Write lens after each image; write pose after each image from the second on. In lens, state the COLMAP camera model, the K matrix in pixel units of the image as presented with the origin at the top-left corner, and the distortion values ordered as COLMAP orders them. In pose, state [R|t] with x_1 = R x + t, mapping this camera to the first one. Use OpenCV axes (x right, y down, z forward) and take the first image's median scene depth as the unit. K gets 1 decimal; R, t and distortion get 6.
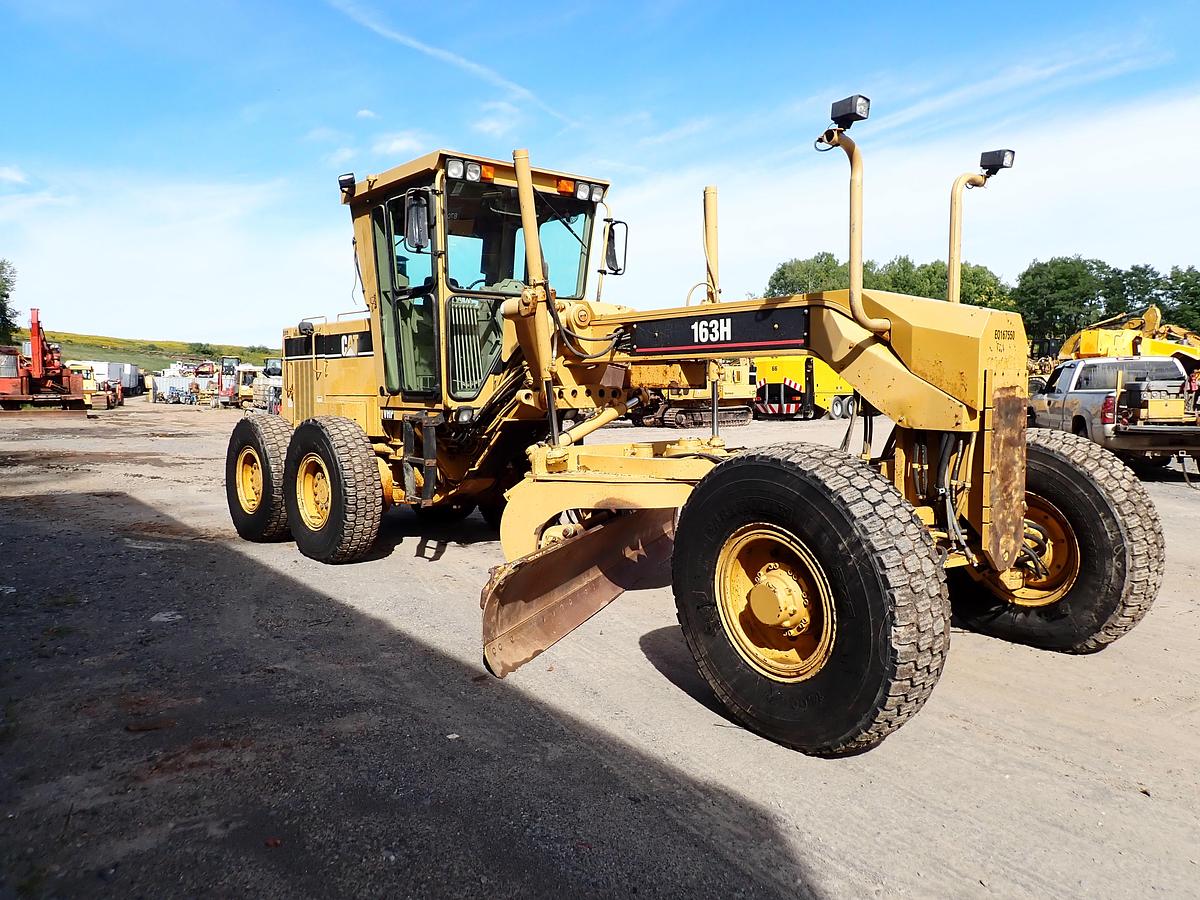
lens RADIAL K [[892.1, 0, 597.2], [0, 892.1, 437.5], [0, 0, 1]] dist [0.008152, -0.012680]
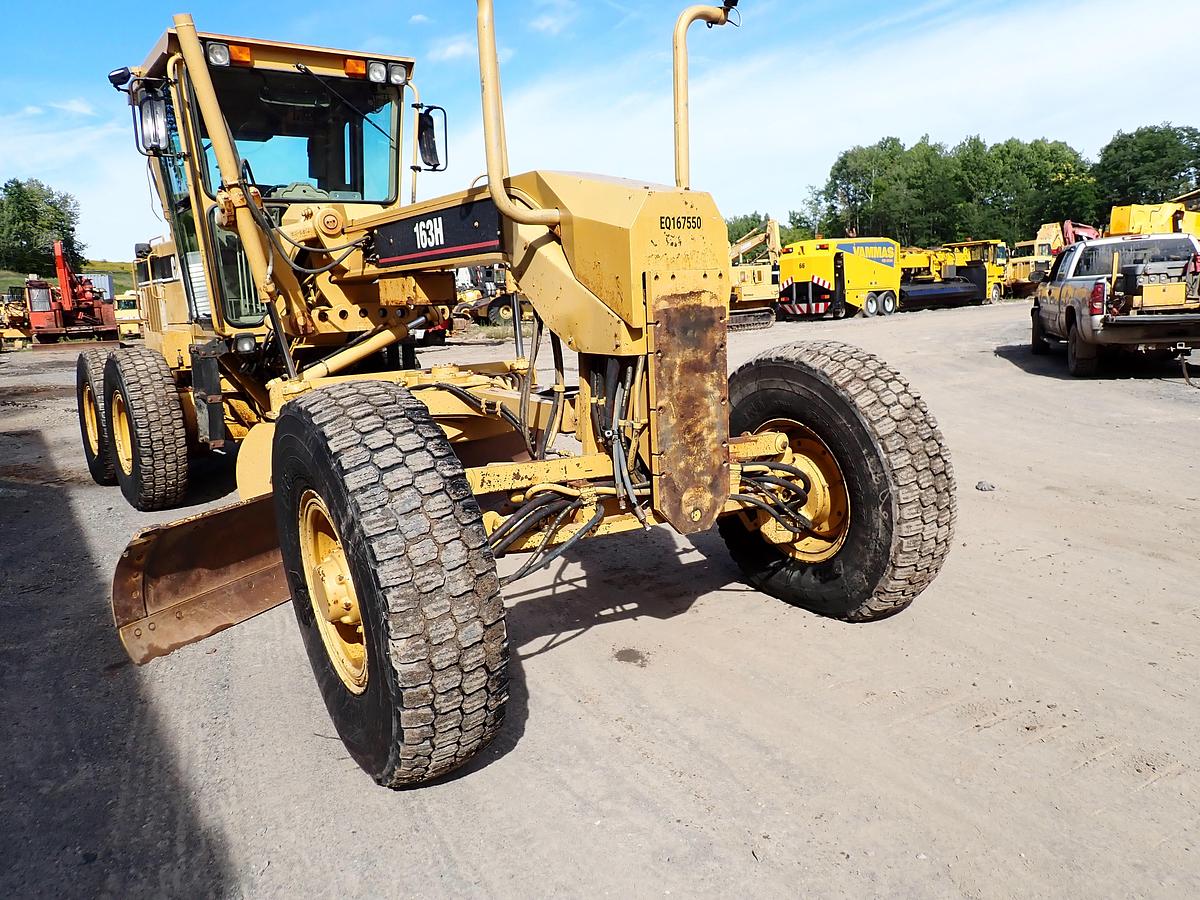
lens RADIAL K [[889.4, 0, 587.2], [0, 889.4, 446.4], [0, 0, 1]] dist [0.006432, -0.003060]
pose [[0.995796, -0.031143, -0.086142, 0.244436], [0.040683, 0.992952, 0.111315, -0.008391], [0.082068, -0.114352, 0.990045, 0.136649]]
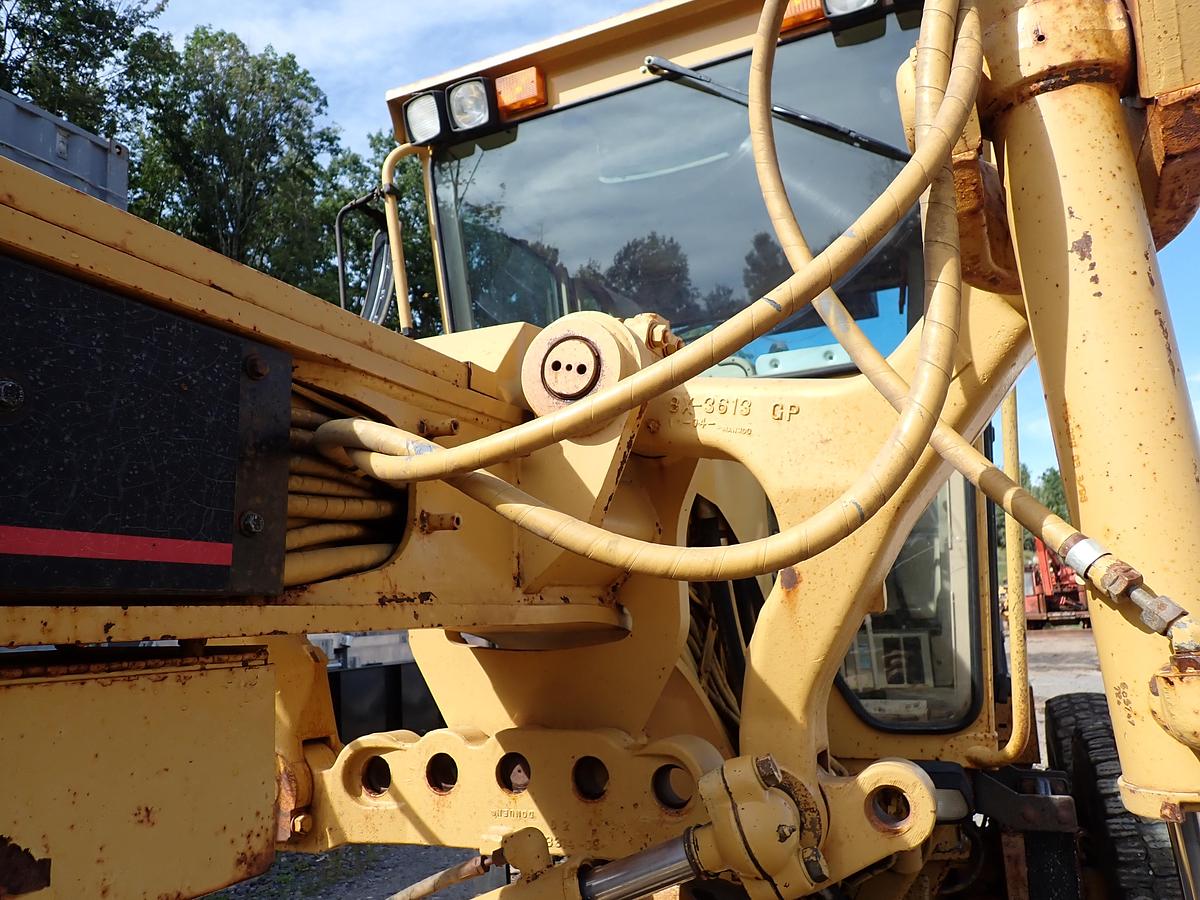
lens RADIAL K [[892.1, 0, 597.2], [0, 892.1, 437.5], [0, 0, 1]] dist [0.008152, -0.012680]
pose [[0.434294, -0.191051, -0.880277, 0.171437], [-0.016503, 0.975397, -0.219838, -0.071942], [0.900620, 0.110002, 0.420456, 0.820431]]
